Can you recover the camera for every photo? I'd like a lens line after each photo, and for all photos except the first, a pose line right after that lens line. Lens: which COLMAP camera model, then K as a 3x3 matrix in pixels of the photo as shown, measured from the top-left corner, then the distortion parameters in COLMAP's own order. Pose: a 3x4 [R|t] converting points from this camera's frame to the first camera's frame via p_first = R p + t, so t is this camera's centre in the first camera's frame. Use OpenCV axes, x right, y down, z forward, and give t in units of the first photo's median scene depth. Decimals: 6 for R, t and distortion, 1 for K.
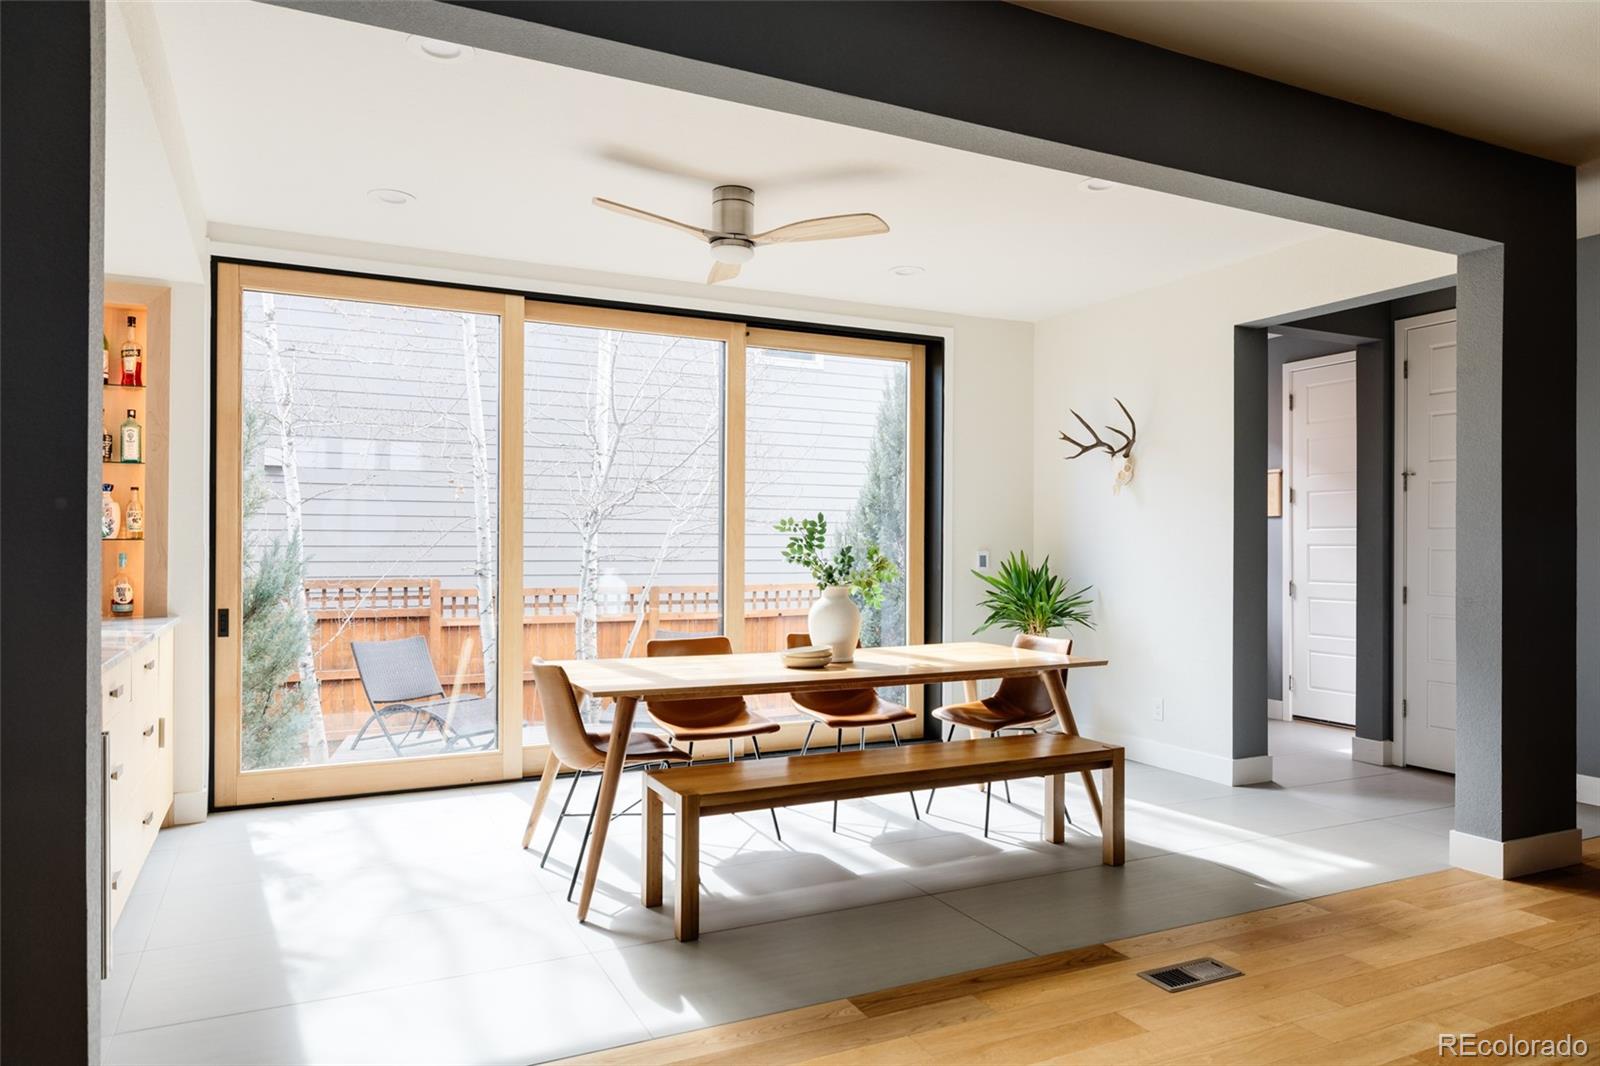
lens RADIAL K [[1049.9, 0, 845.7], [0, 1049.9, 542.6], [0, 0, 1]] dist [0.044650, -0.035440]
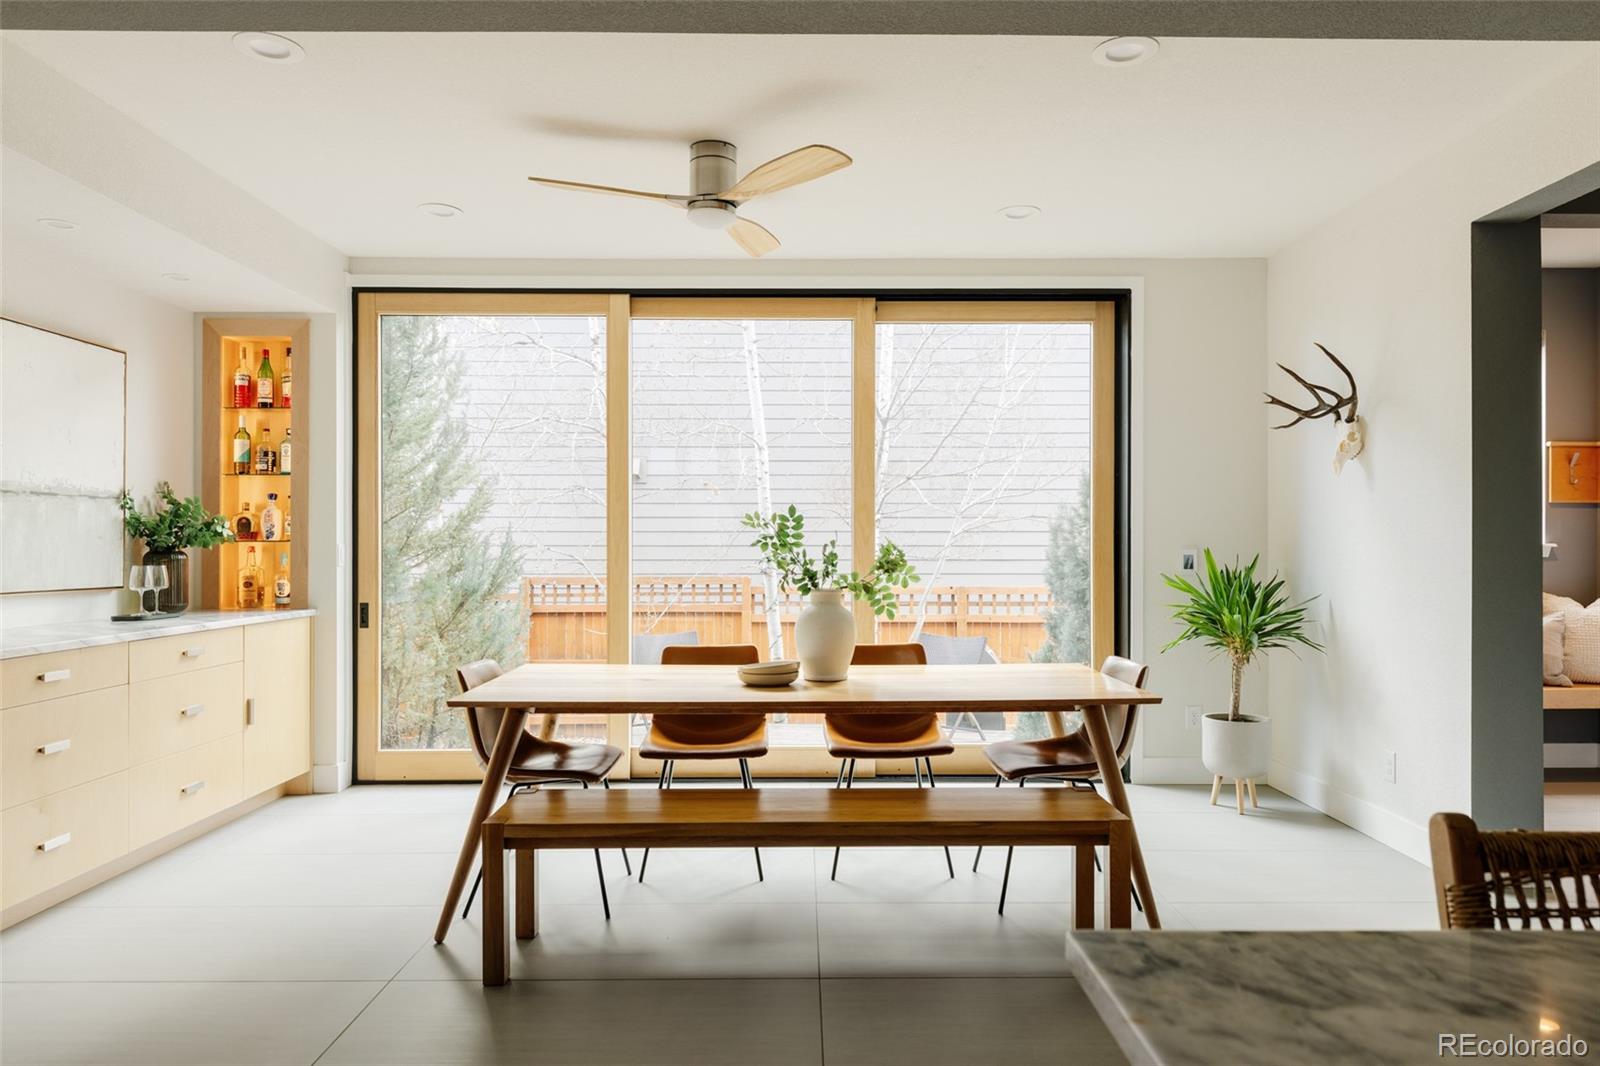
lens RADIAL K [[1049.9, 0, 845.7], [0, 1049.9, 542.6], [0, 0, 1]] dist [0.044650, -0.035440]
pose [[0.894560, -0.005081, -0.446919, 0.389729], [0.005647, 0.999984, -0.000067, 0.002179], [0.446912, -0.002464, 0.894575, 0.247837]]
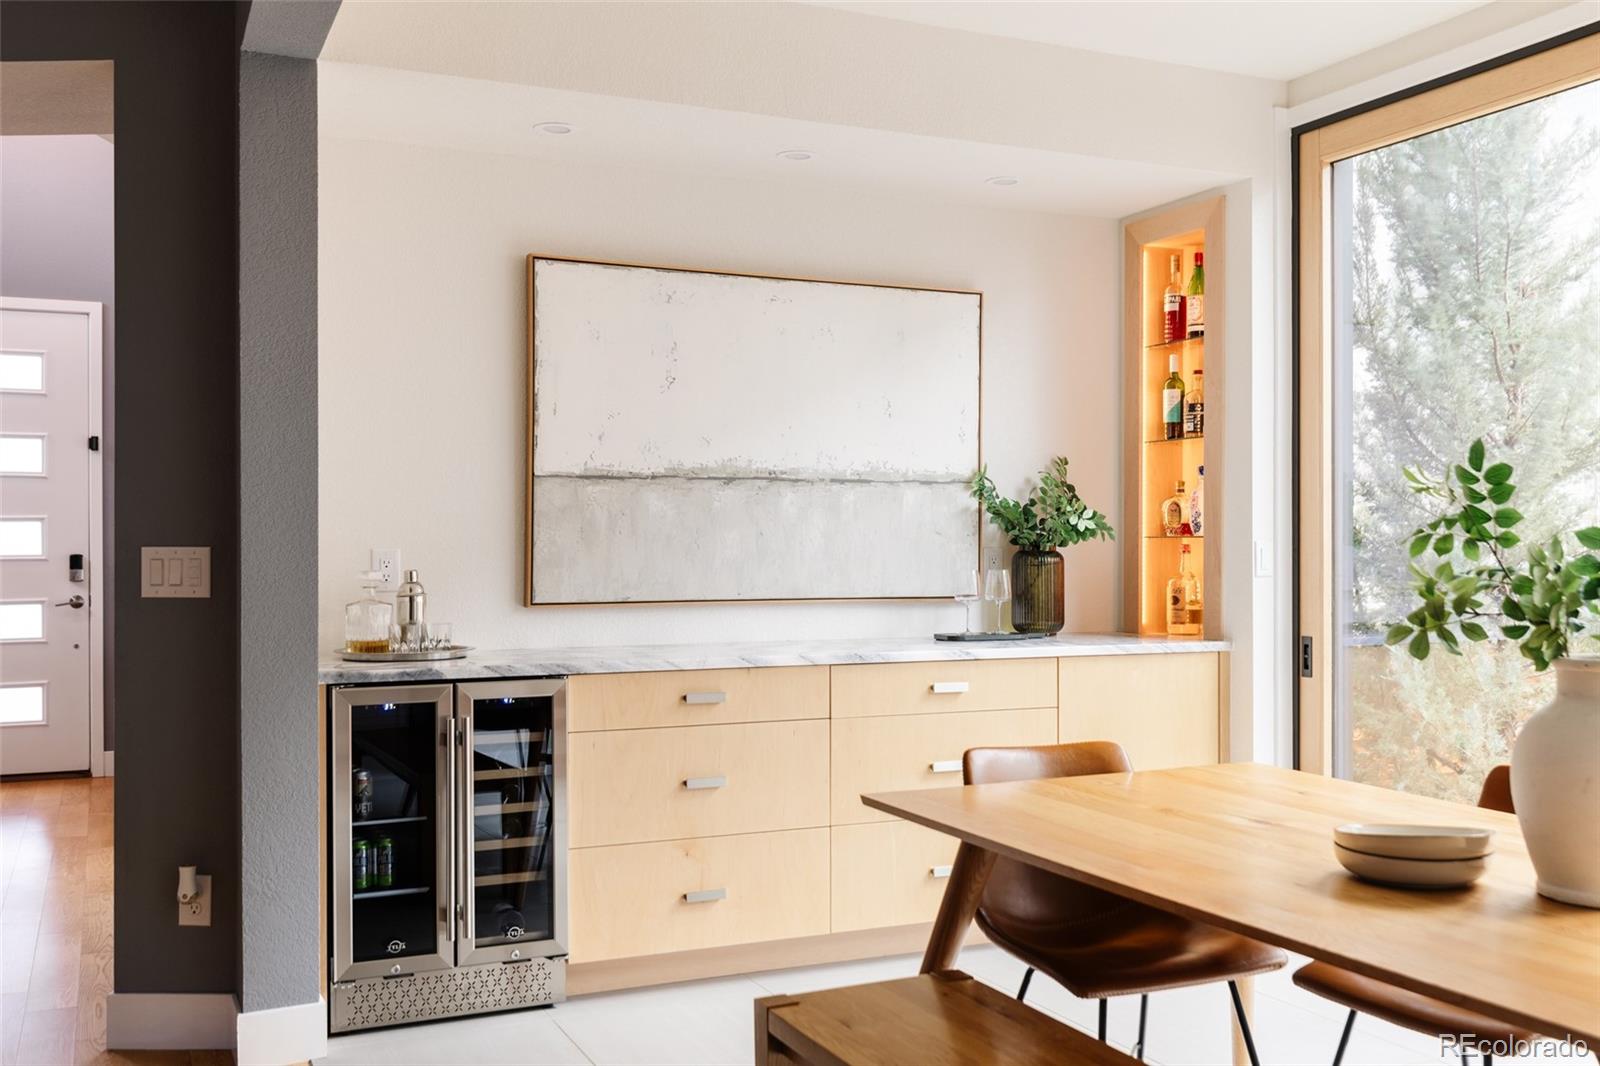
lens RADIAL K [[1599.5, 0, 800.0], [0, 1599.5, 533.0], [0, 0, 1]] dist [0.009377, 0.005560]
pose [[-0.070124, -0.010906, -0.997479, 0.503928], [0.006824, 0.999912, -0.011413, 0.005846], [0.997515, -0.007607, -0.070044, 0.798229]]
